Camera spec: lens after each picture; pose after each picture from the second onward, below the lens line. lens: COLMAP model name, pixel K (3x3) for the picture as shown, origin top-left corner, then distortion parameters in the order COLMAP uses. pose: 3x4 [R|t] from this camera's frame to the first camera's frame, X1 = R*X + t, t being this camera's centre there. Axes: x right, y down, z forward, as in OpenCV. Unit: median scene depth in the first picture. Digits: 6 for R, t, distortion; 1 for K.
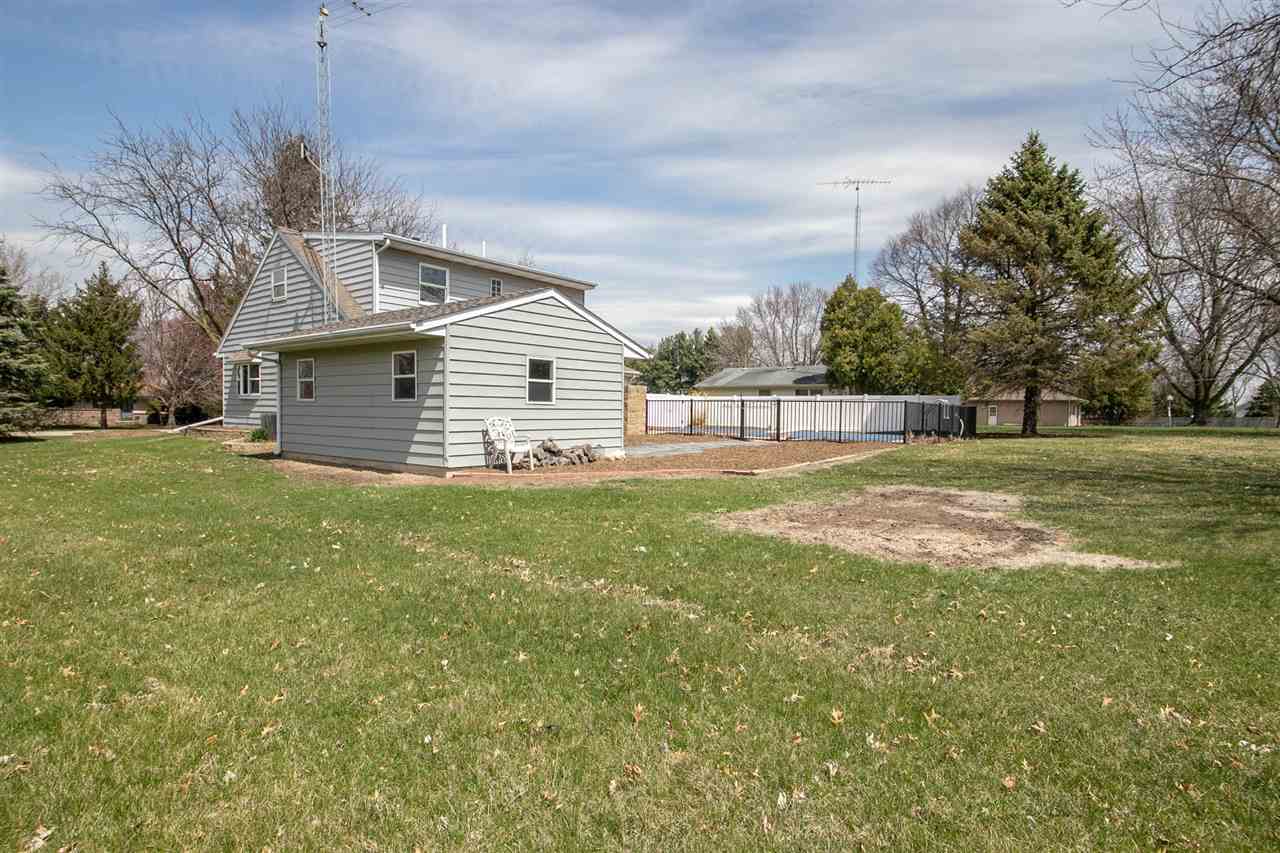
lens RADIAL K [[676.0, 0, 627.2], [0, 676.0, 429.8], [0, 0, 1]] dist [0.027356, -0.040368]
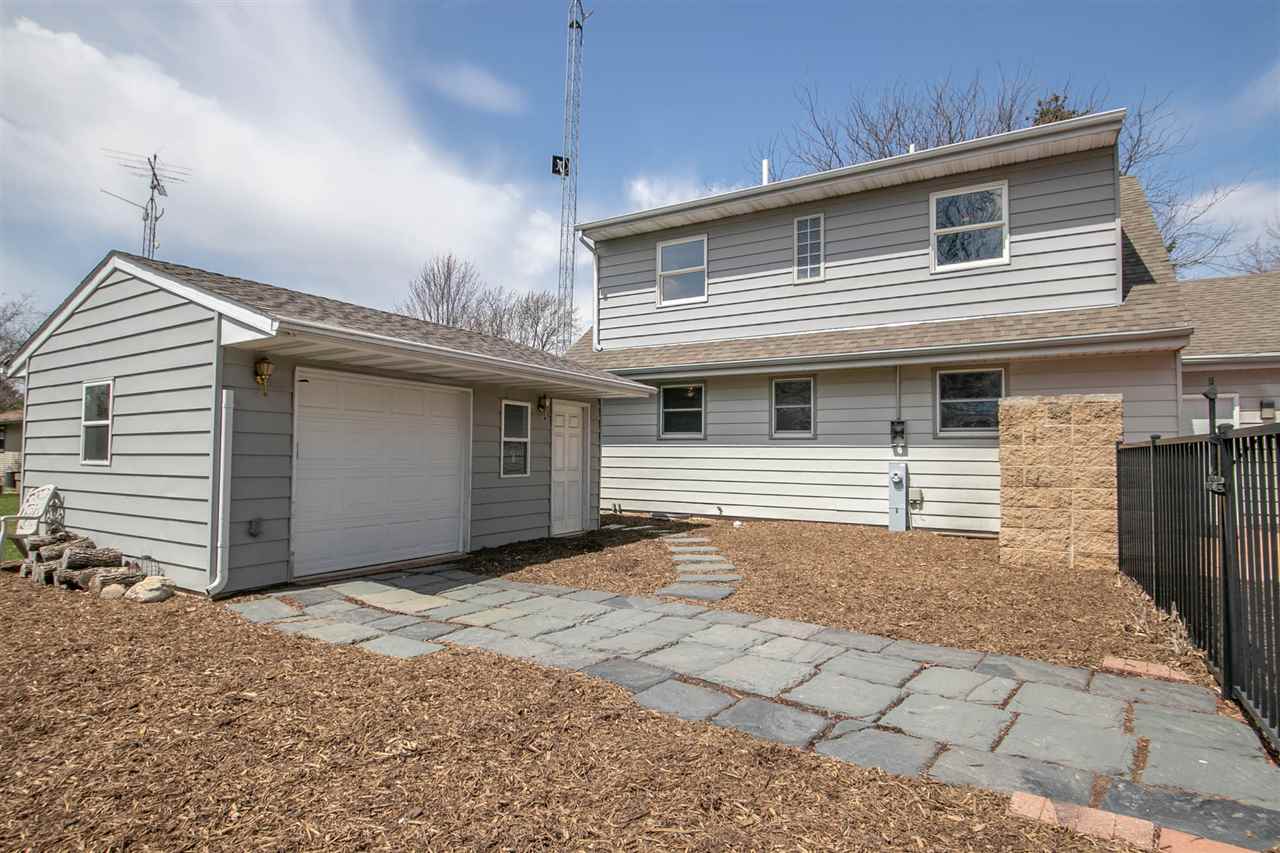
lens RADIAL K [[647.3, 0, 643.7], [0, 647.3, 462.8], [0, 0, 1]] dist [0.003360, 0.000146]
pose [[0.122042, 0.001345, -0.992524, 0.466711], [-0.031852, 0.999489, -0.002562, -0.051512], [0.992014, 0.031926, 0.122023, 1.375666]]
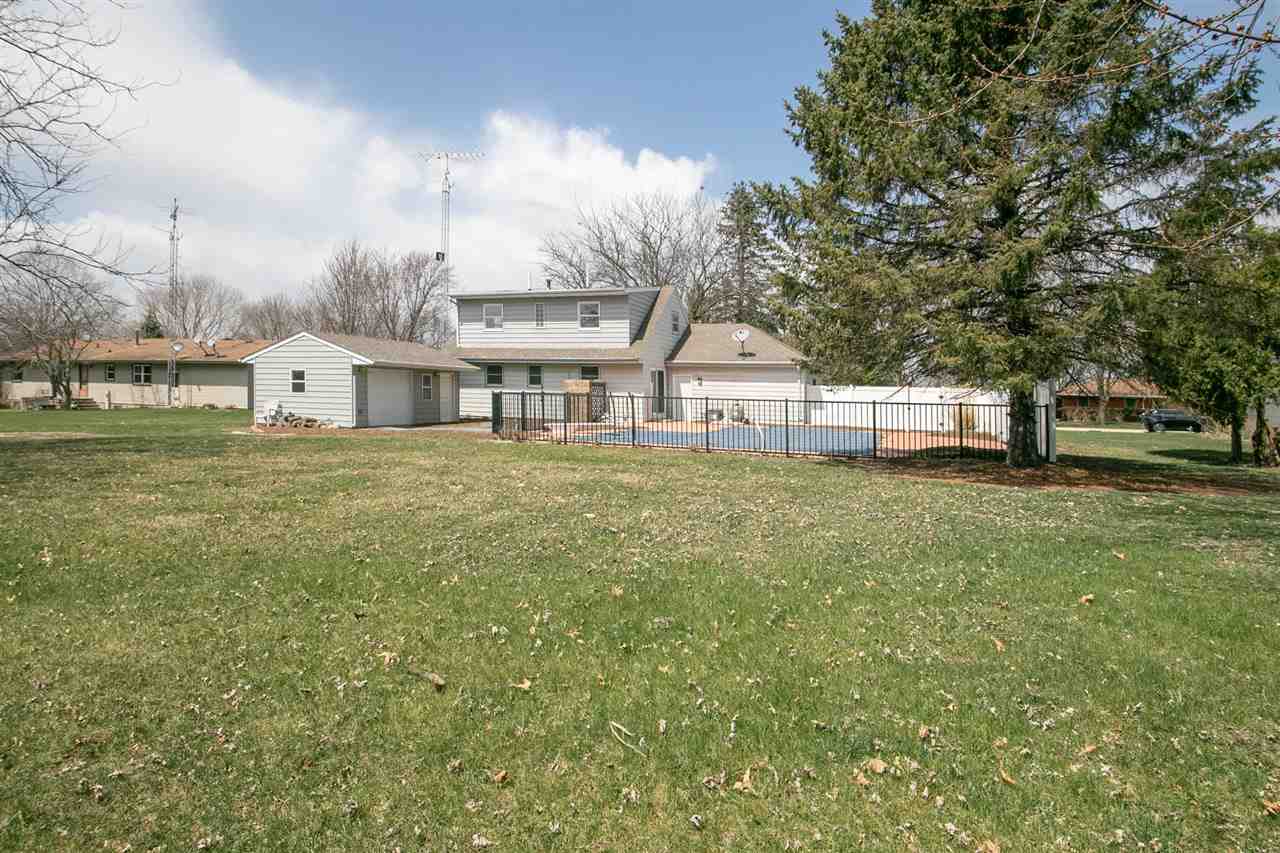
lens RADIAL K [[647.3, 0, 643.7], [0, 647.3, 462.8], [0, 0, 1]] dist [0.003360, 0.000146]
pose [[0.292855, 0.097935, -0.951128, 1.889217], [-0.045757, 0.995036, 0.088367, -0.049474], [0.955061, 0.017642, 0.295883, 1.375577]]
